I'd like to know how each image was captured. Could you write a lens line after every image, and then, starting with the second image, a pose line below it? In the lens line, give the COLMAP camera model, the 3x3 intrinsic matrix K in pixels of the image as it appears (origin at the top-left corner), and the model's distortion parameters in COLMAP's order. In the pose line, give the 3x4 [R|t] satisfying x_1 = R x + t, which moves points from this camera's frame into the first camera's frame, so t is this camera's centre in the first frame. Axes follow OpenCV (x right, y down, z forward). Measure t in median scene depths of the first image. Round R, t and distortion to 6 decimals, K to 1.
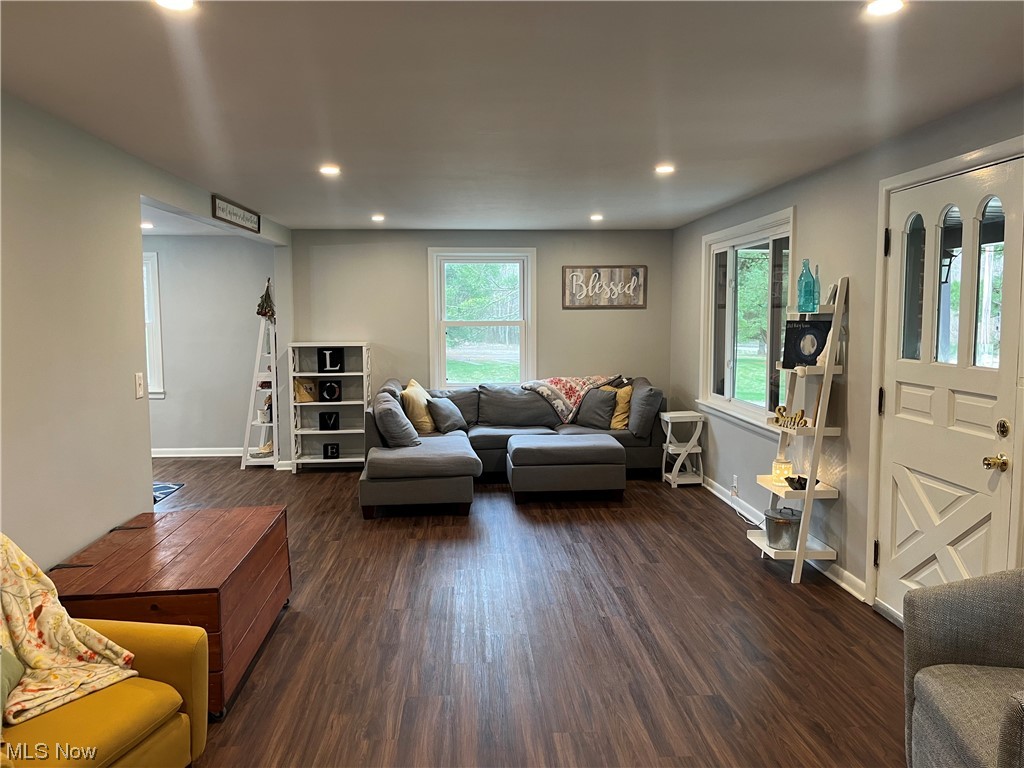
lens RADIAL K [[779.2, 0, 515.5], [0, 779.2, 378.7], [0, 0, 1]] dist [0.064771, -0.083964]
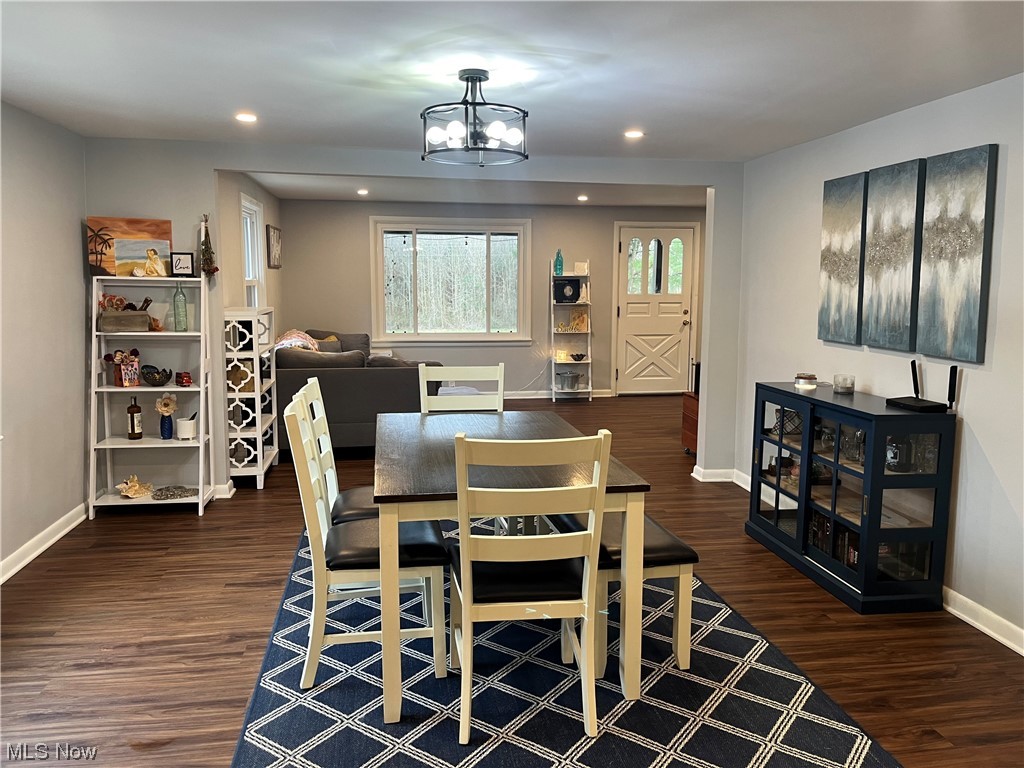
lens RADIAL K [[779.2, 0, 515.5], [0, 779.2, 378.7], [0, 0, 1]] dist [0.064771, -0.083964]
pose [[-0.098221, -0.115248, 0.988469, -2.063450], [0.083306, 0.988833, 0.123568, -0.098464], [-0.991672, 0.094482, -0.087524, 1.644972]]
